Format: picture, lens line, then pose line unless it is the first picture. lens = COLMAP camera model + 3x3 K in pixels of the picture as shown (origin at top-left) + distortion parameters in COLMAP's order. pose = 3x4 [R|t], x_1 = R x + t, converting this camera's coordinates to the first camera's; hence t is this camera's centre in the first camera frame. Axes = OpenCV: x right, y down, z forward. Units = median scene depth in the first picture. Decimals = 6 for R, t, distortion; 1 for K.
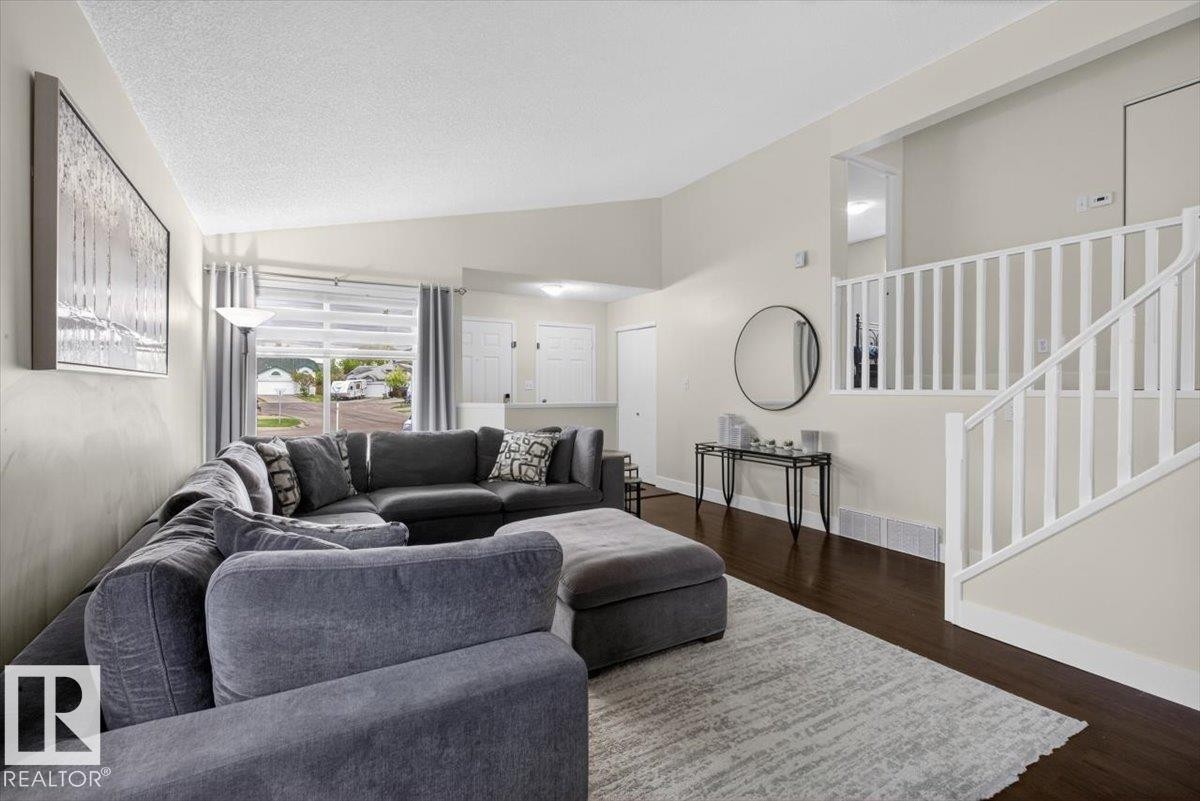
lens RADIAL K [[529.4, 0, 605.6], [0, 529.4, 391.4], [0, 0, 1]] dist [-0.011448, 0.002680]
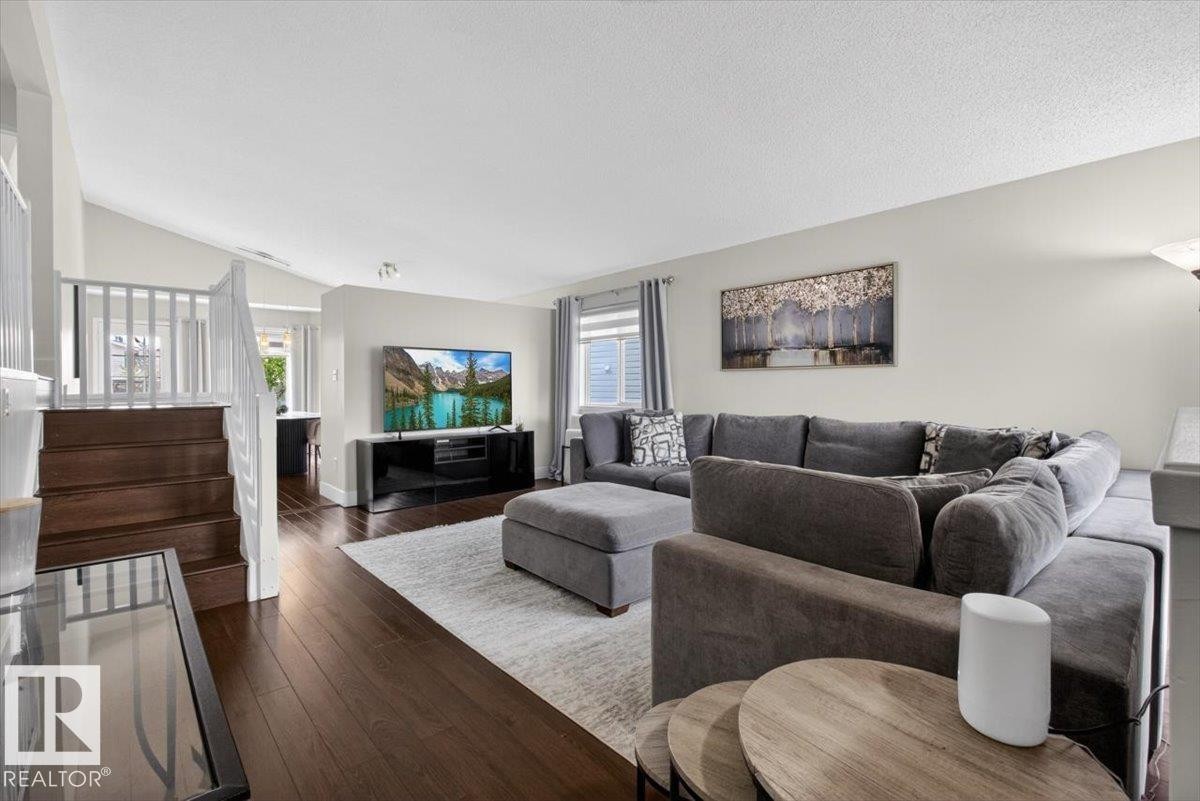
lens RADIAL K [[529.4, 0, 598.4], [0, 529.4, 395.6], [0, 0, 1]] dist [-0.011448, 0.002680]
pose [[-0.982279, 0.004412, -0.187373, 0.142019], [0.000146, 0.999741, 0.022775, 0.013943], [0.187425, 0.022344, -0.982025, 1.365032]]
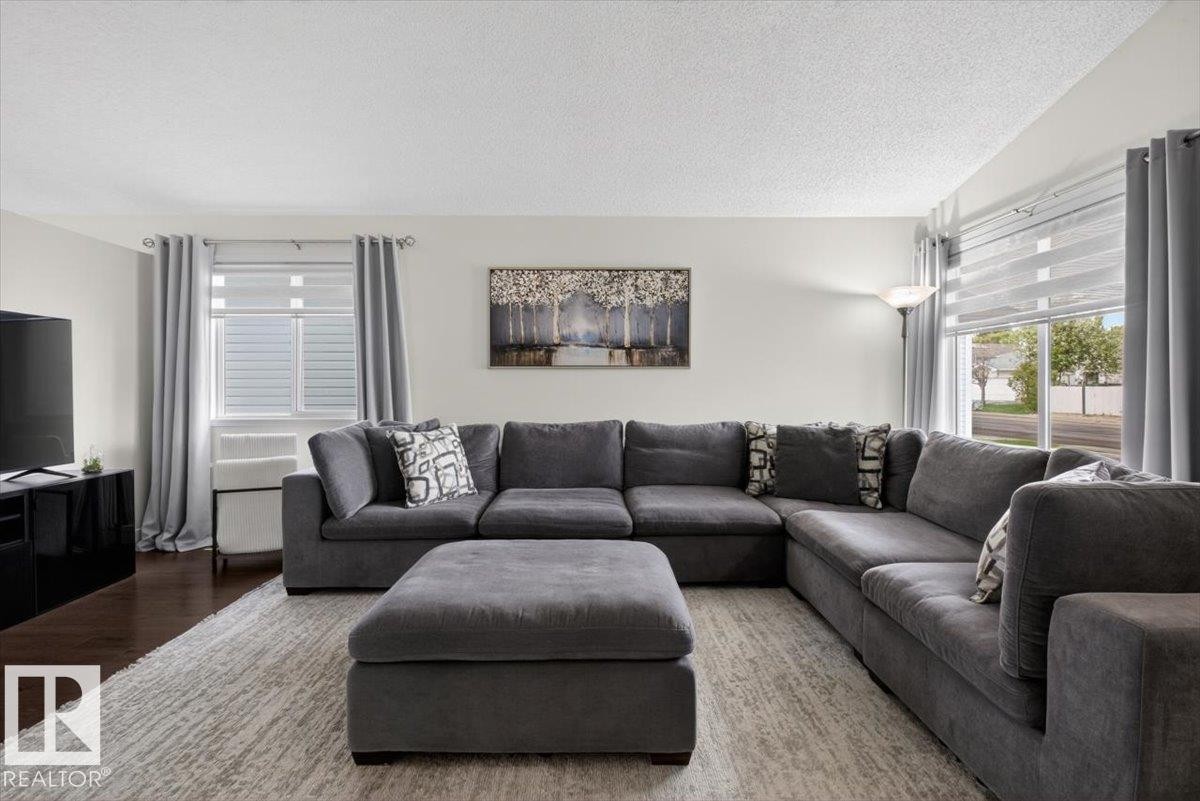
lens RADIAL K [[529.4, 0, 592.8], [0, 529.4, 392.5], [0, 0, 1]] dist [-0.011448, 0.002680]
pose [[-0.505044, 0.005040, -0.863079, 0.359228], [-0.005074, 0.999948, 0.008808, 0.018615], [0.863079, 0.008828, -0.504992, 0.914294]]
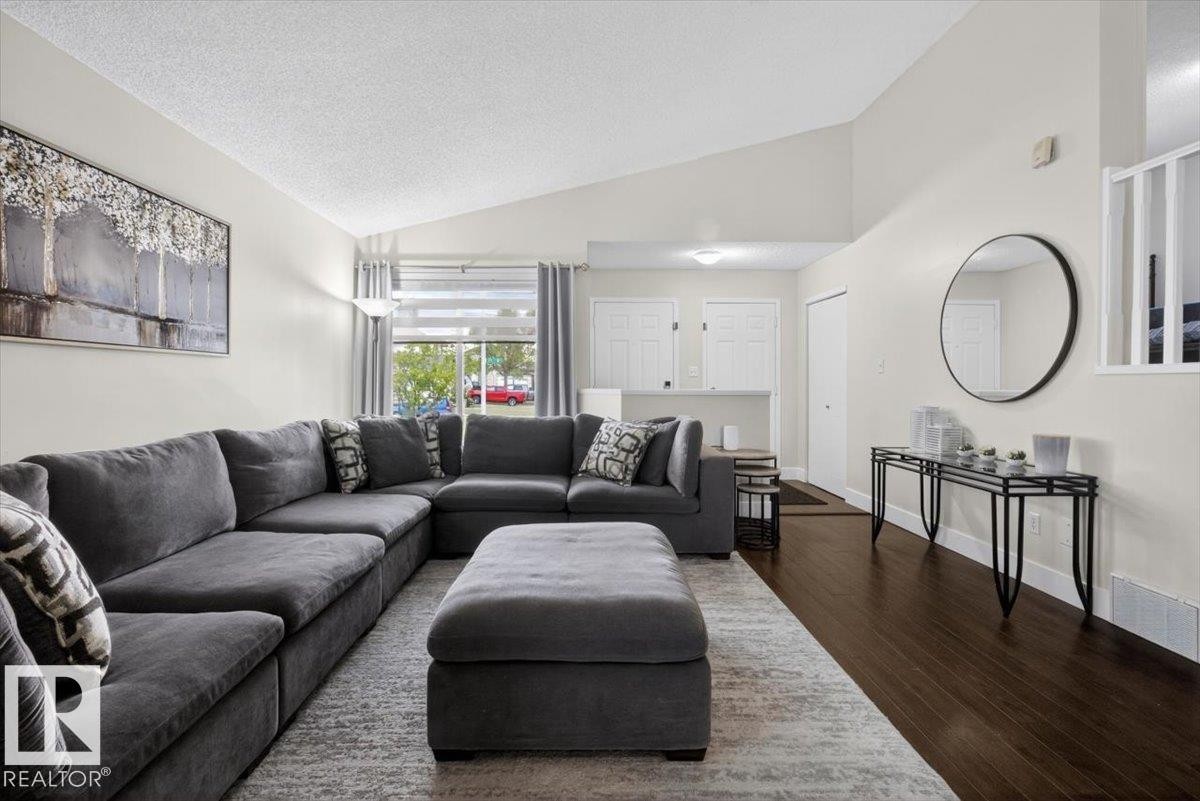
lens RADIAL K [[529.4, 0, 602.4], [0, 529.4, 392.4], [0, 0, 1]] dist [-0.011448, 0.002680]
pose [[0.871483, 0.007187, -0.490373, 0.246924], [-0.002213, 0.999940, 0.010721, 0.021610], [0.490420, -0.008258, 0.871447, 0.248327]]
